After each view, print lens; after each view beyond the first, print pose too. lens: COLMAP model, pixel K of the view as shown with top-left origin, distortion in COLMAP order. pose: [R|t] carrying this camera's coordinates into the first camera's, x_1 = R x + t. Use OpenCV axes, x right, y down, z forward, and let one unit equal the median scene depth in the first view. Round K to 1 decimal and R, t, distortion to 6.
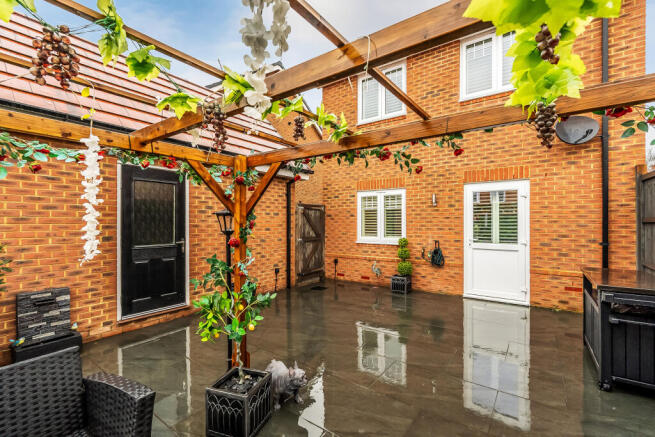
lens RADIAL K [[288.5, 0, 327.6], [0, 288.5, 222.0], [0, 0, 1]] dist [0.002197, 0.000123]
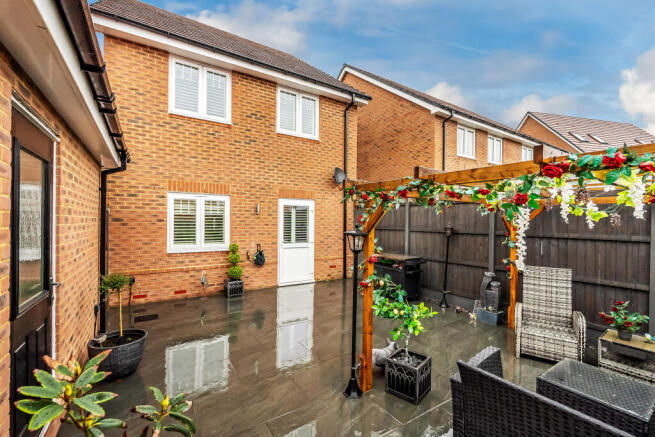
lens RADIAL K [[288.5, 0, 328.5], [0, 288.5, 220.3], [0, 0, 1]] dist [0.002197, 0.000123]
pose [[0.363806, 0.005970, 0.931455, -0.597558], [-0.011884, 0.999928, -0.001767, -0.031975], [-0.931399, -0.010427, 0.363851, 0.308054]]
